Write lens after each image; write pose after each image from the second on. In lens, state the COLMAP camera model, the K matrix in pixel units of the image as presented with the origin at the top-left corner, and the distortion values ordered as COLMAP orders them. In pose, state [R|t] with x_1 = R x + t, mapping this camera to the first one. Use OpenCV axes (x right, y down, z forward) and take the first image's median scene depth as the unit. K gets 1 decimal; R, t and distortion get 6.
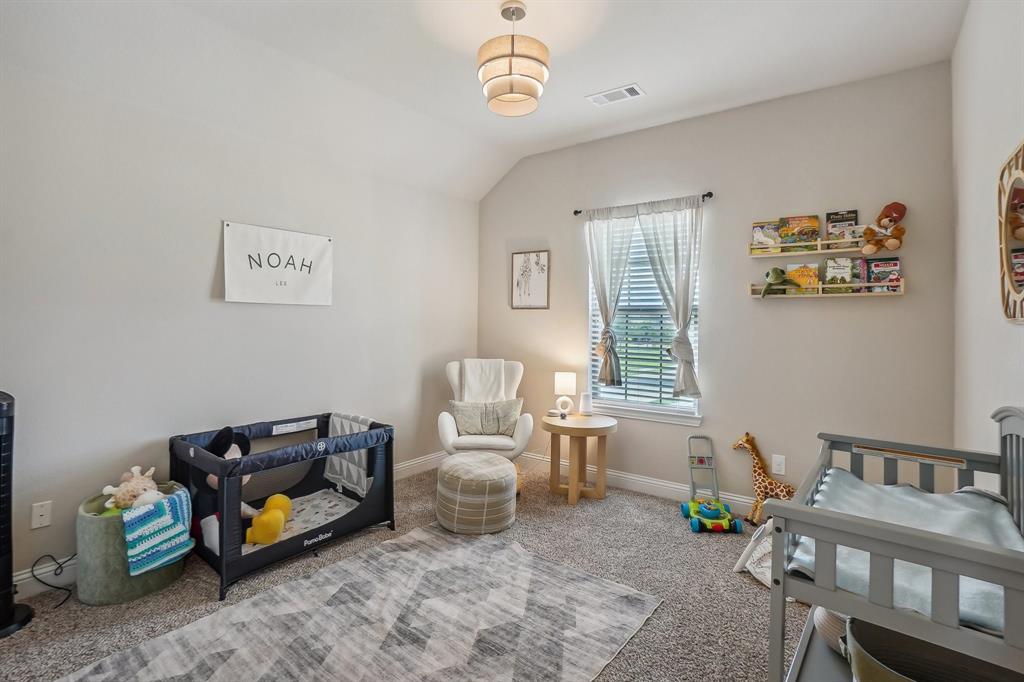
lens RADIAL K [[475.4, 0, 526.3], [0, 475.4, 339.0], [0, 0, 1]] dist [-0.032596, 0.001314]
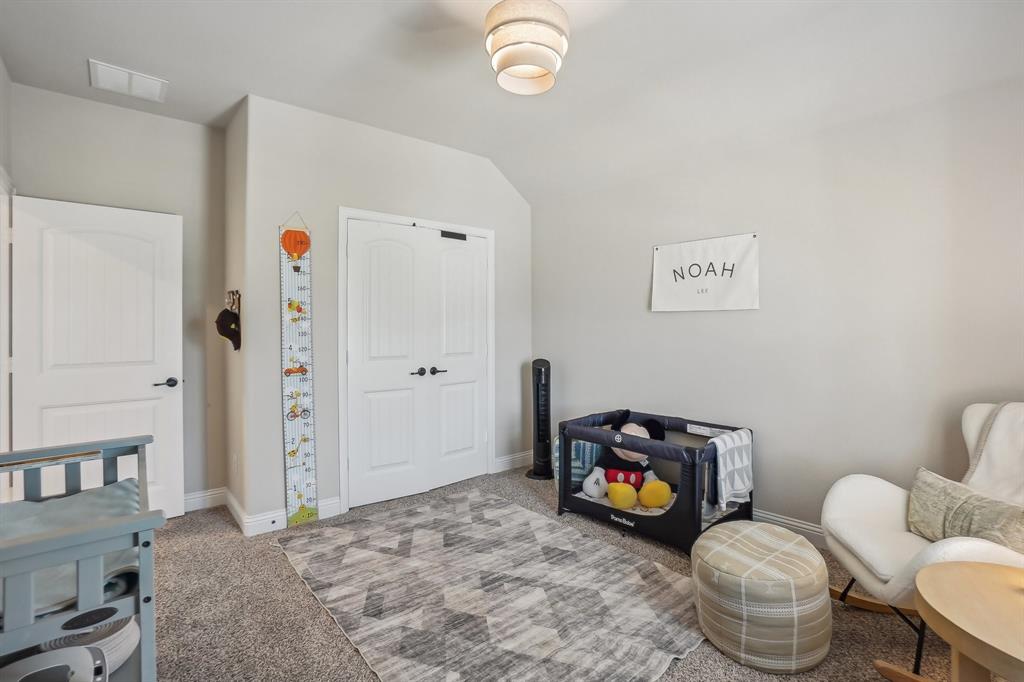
lens RADIAL K [[475.4, 0, 526.3], [0, 475.4, 339.0], [0, 0, 1]] dist [-0.032596, 0.001314]
pose [[-0.185383, 0.017330, -0.982514, 0.689338], [-0.035993, 0.999054, 0.024413, -0.026798], [0.982007, 0.039890, -0.184584, 0.951365]]
